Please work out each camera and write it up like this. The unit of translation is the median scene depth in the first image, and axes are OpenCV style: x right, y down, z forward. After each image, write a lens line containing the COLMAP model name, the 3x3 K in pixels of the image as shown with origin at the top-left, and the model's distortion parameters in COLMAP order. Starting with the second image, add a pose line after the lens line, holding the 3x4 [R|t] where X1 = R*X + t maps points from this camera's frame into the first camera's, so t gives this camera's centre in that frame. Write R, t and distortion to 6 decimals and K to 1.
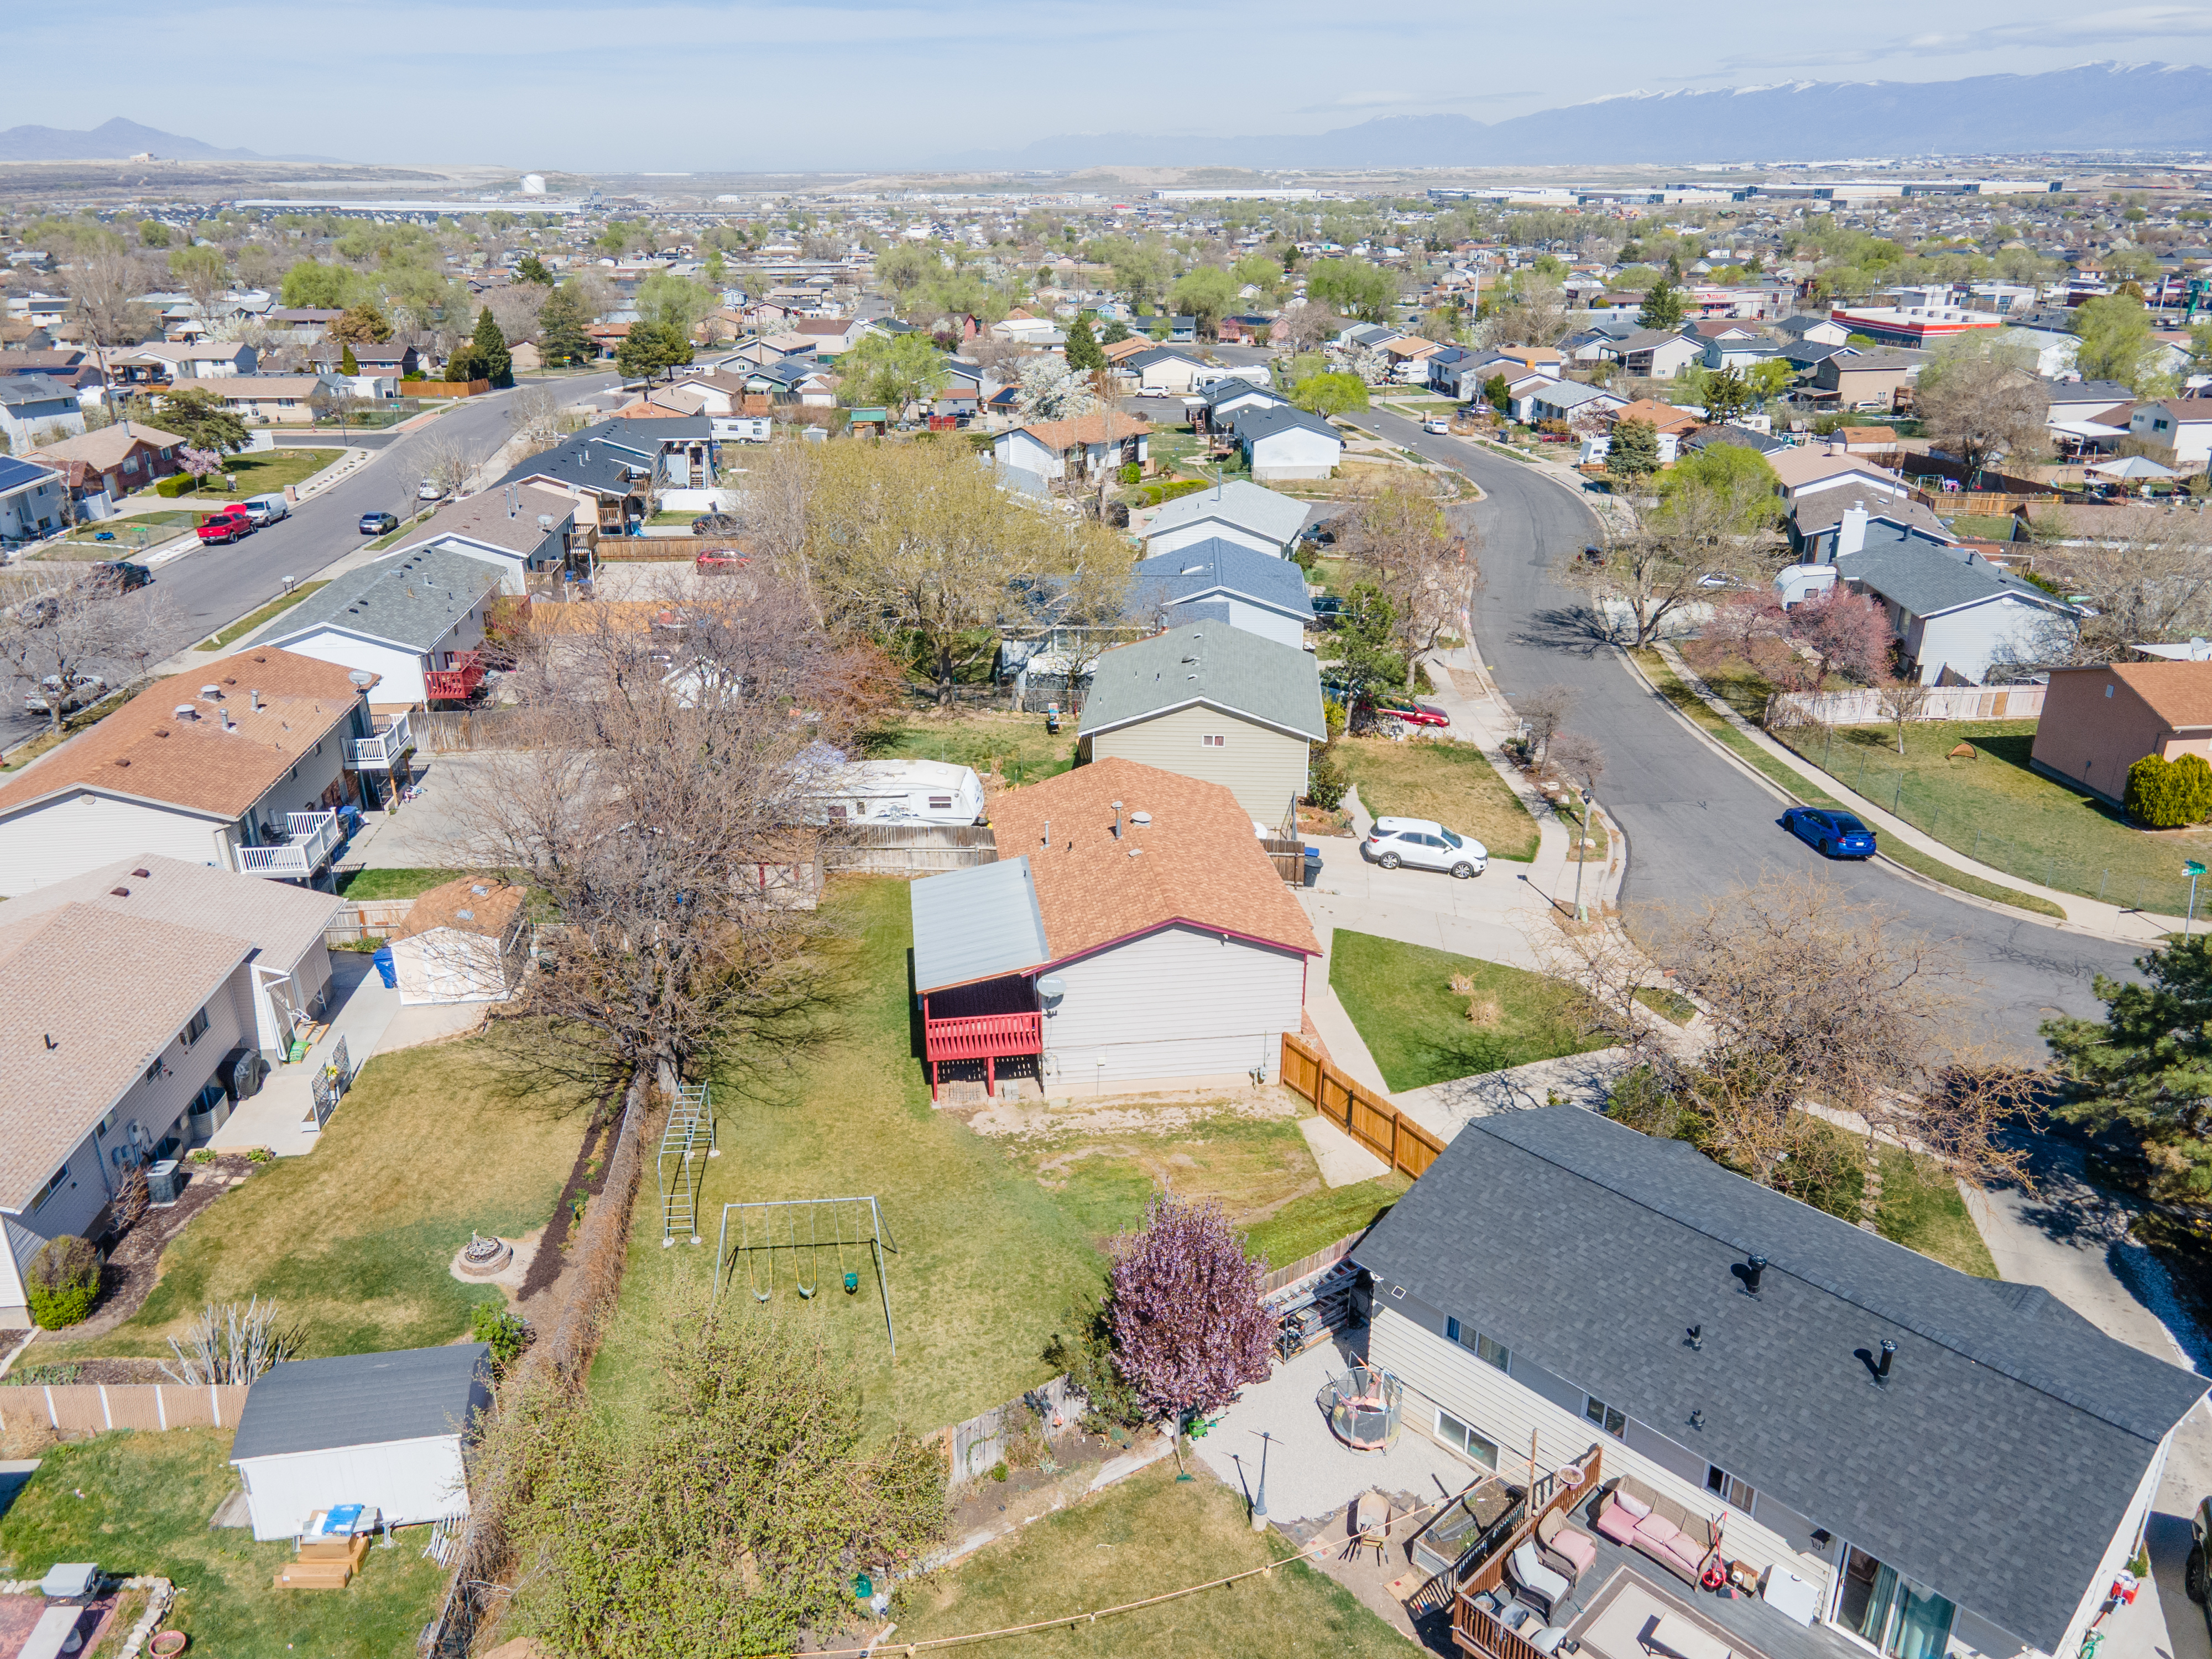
lens RADIAL K [[1607.9, 0, 1097.5], [0, 1607.9, 832.8], [0, 0, 1]] dist [0.027487, 0.032169]
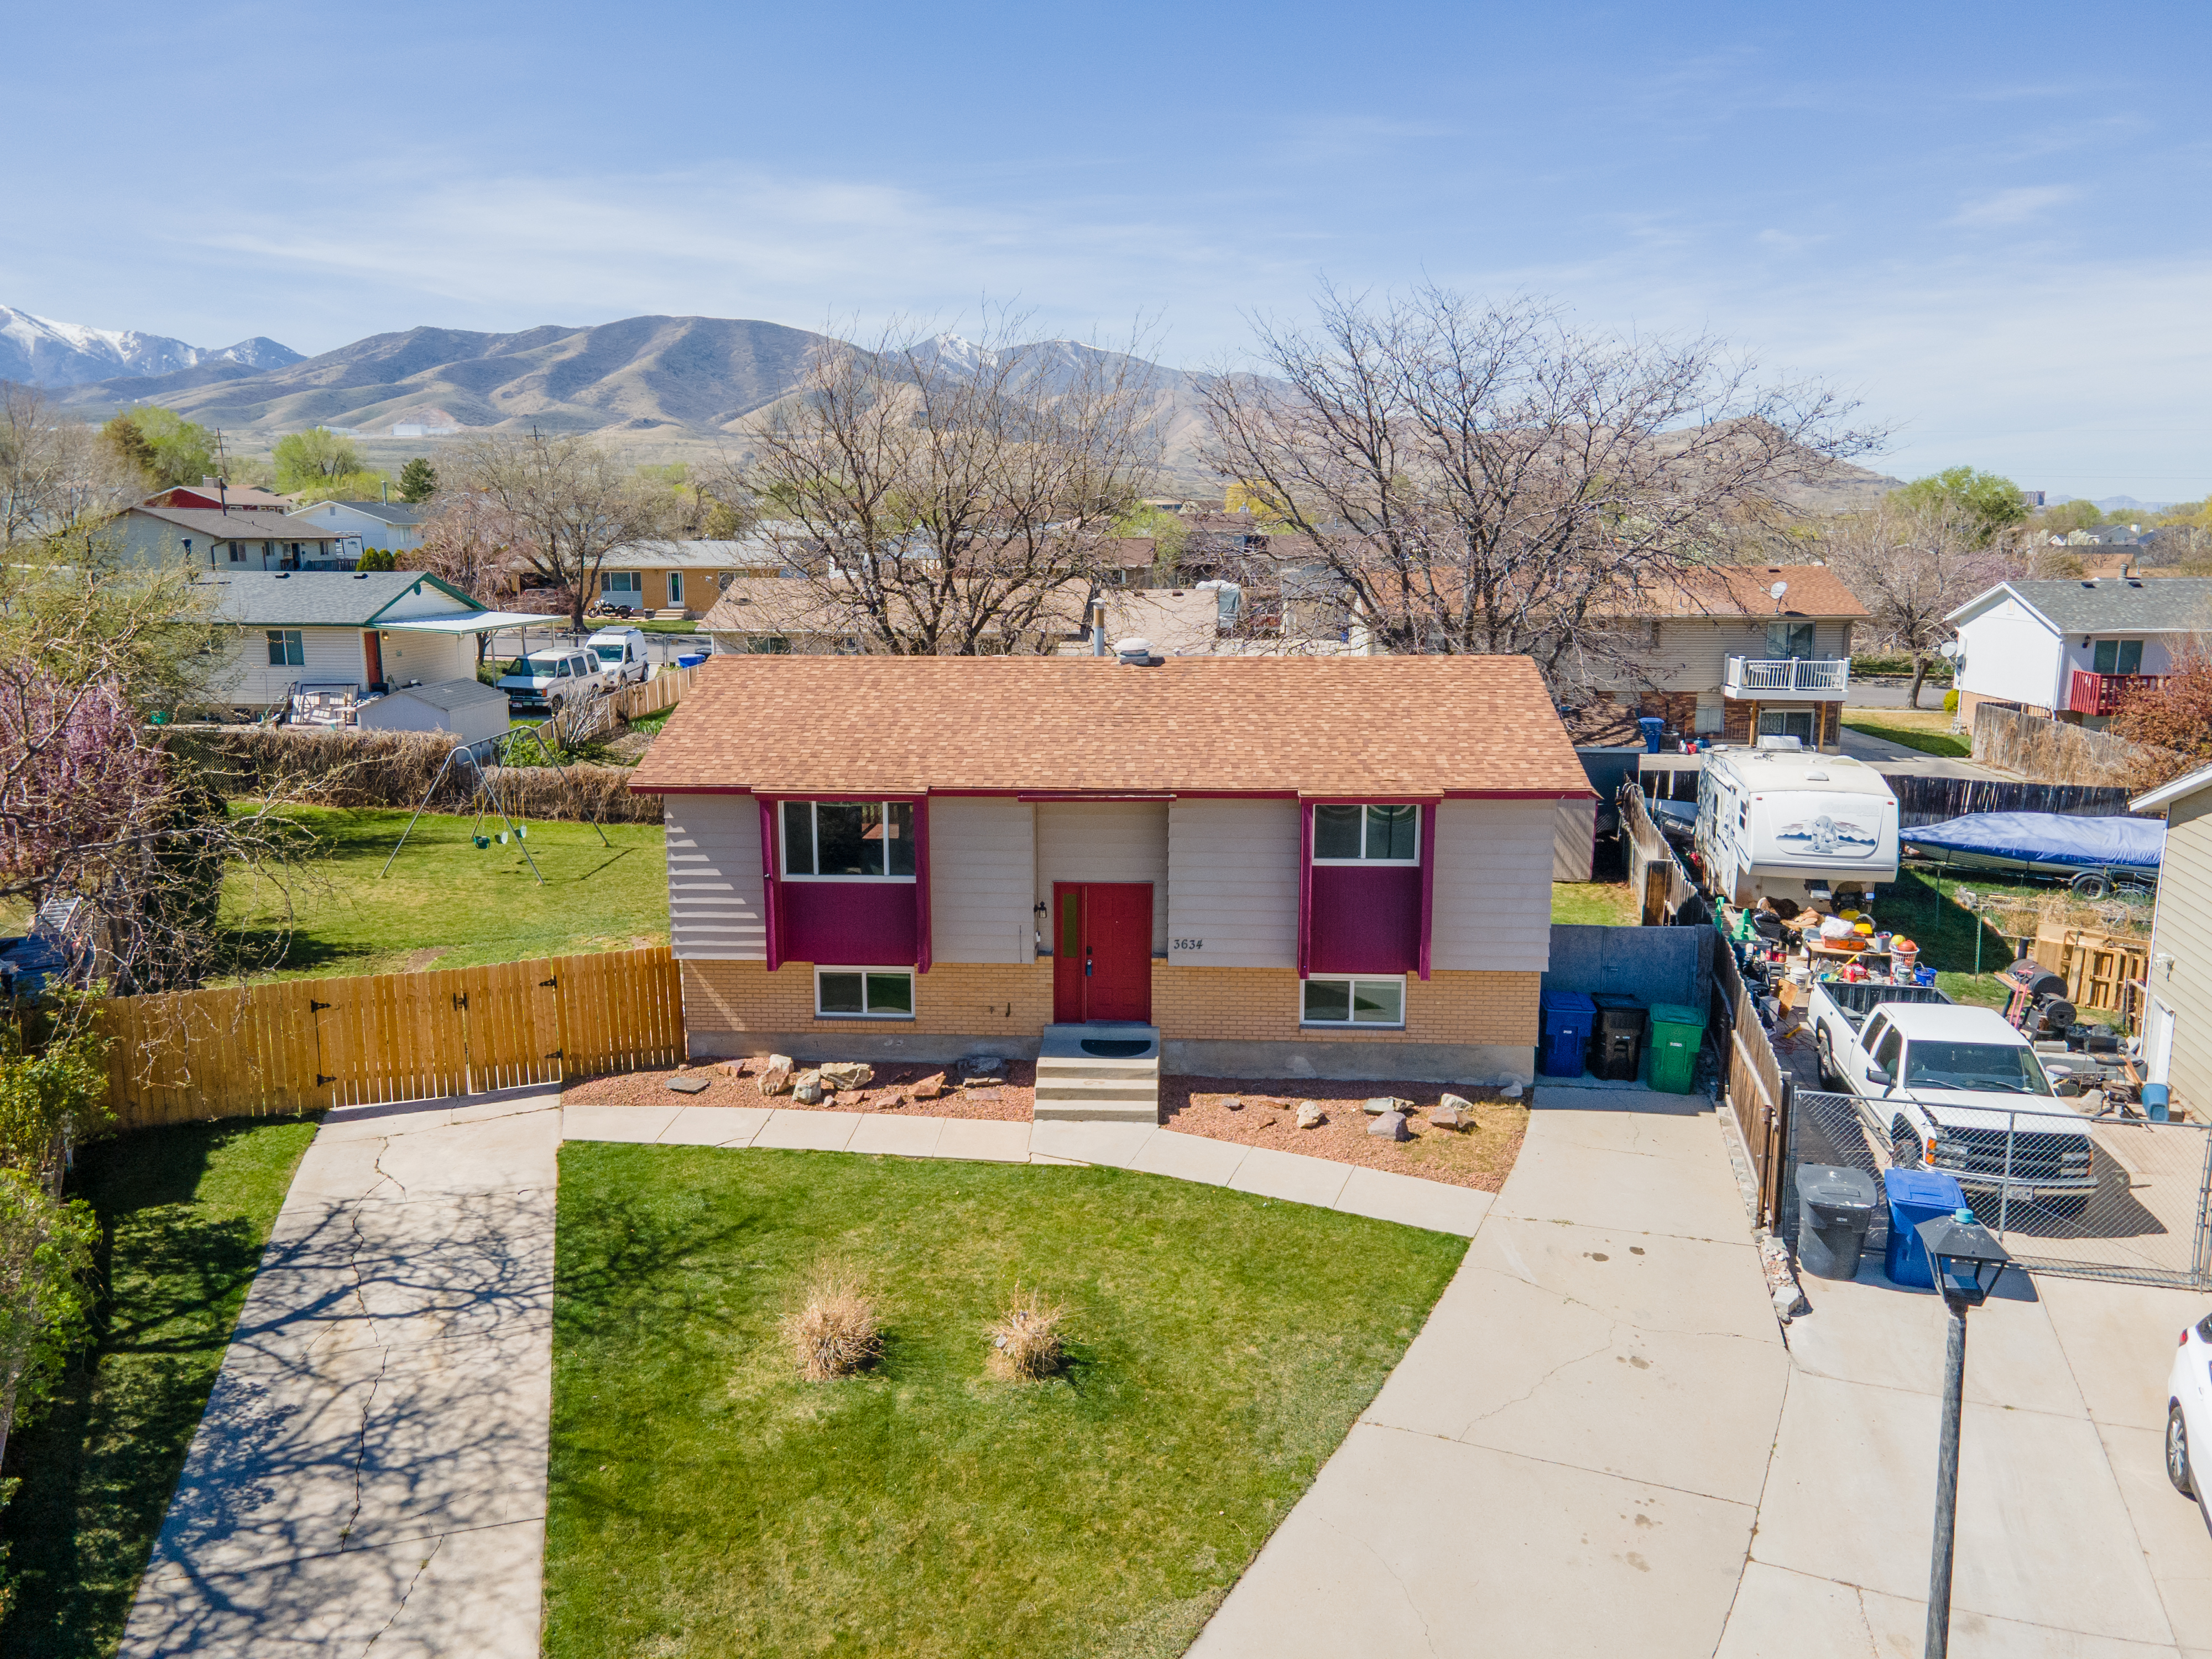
lens RADIAL K [[1607.9, 0, 1092.5], [0, 1607.9, 834.0], [0, 0, 1]] dist [0.027487, 0.032169]
pose [[-0.189165, 0.190356, -0.963318, 0.403391], [-0.371624, 0.894182, 0.249669, -0.058528], [0.908907, 0.405220, -0.098407, 0.803232]]
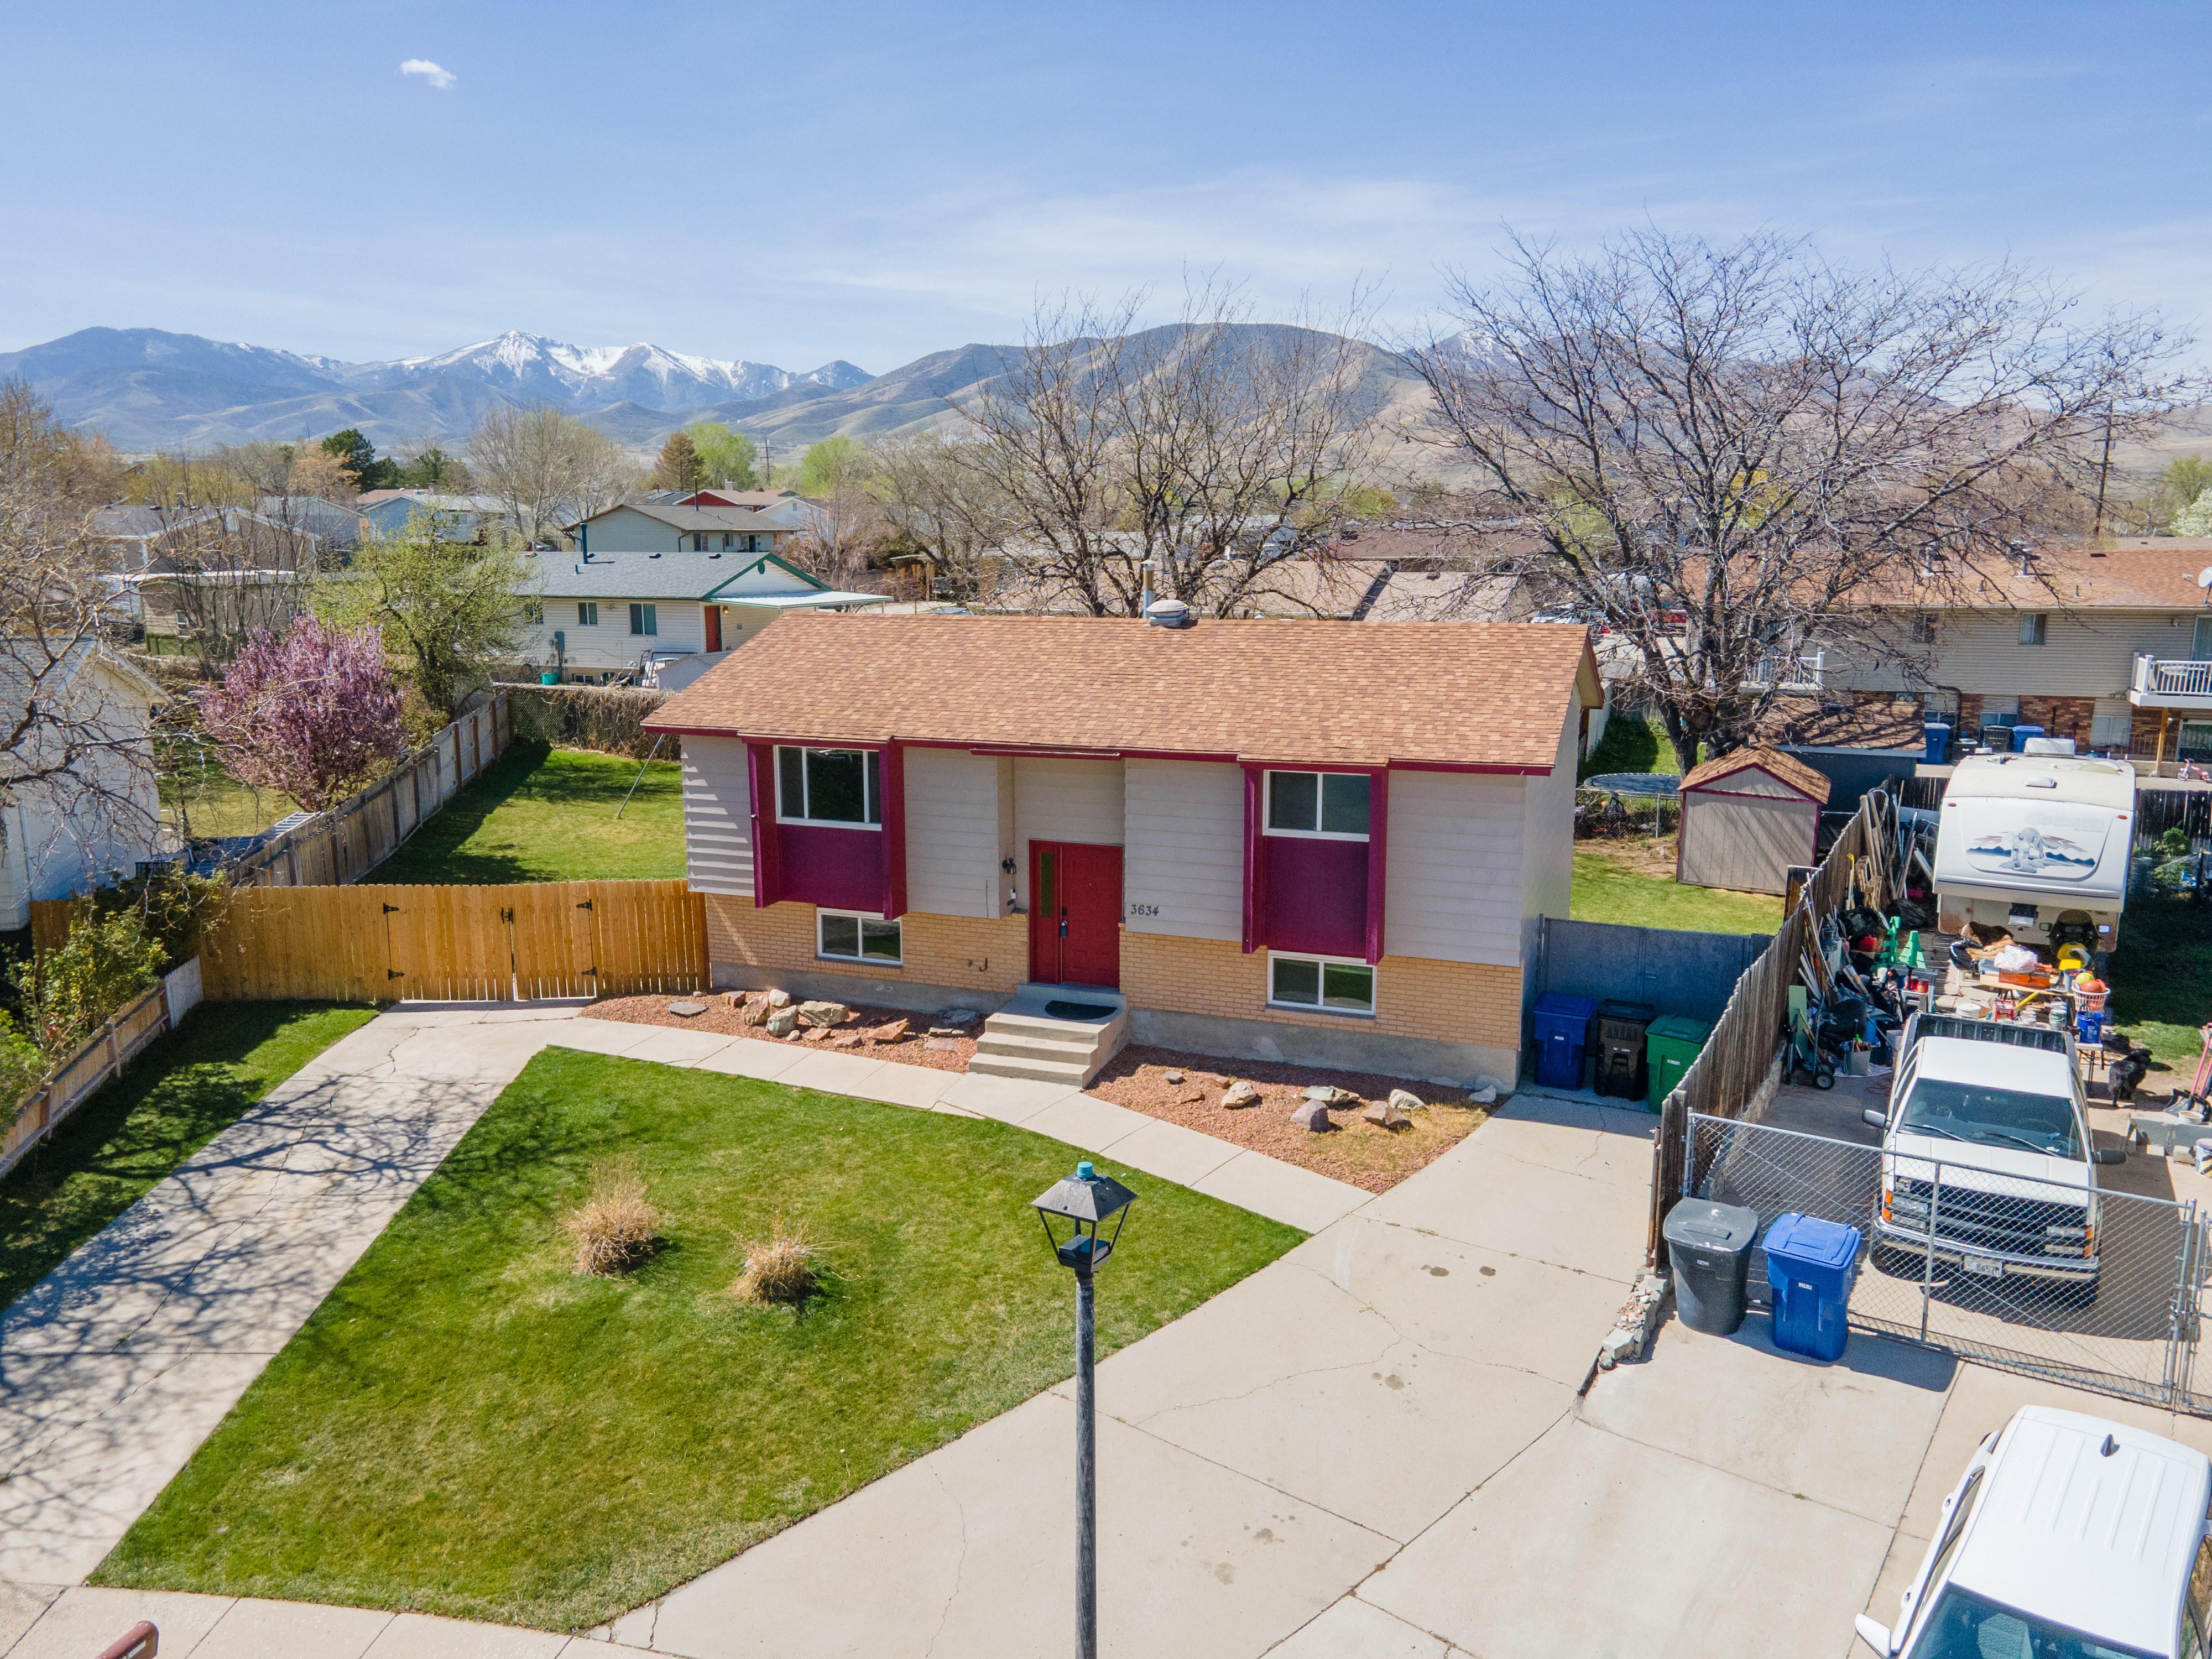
lens RADIAL K [[1607.9, 0, 1097.8], [0, 1607.9, 841.6], [0, 0, 1]] dist [0.027487, 0.032169]
pose [[-0.475022, 0.174191, -0.862561, 0.363264], [-0.331476, 0.872589, 0.358764, -0.088022], [0.815155, 0.456339, -0.356759, 0.901588]]
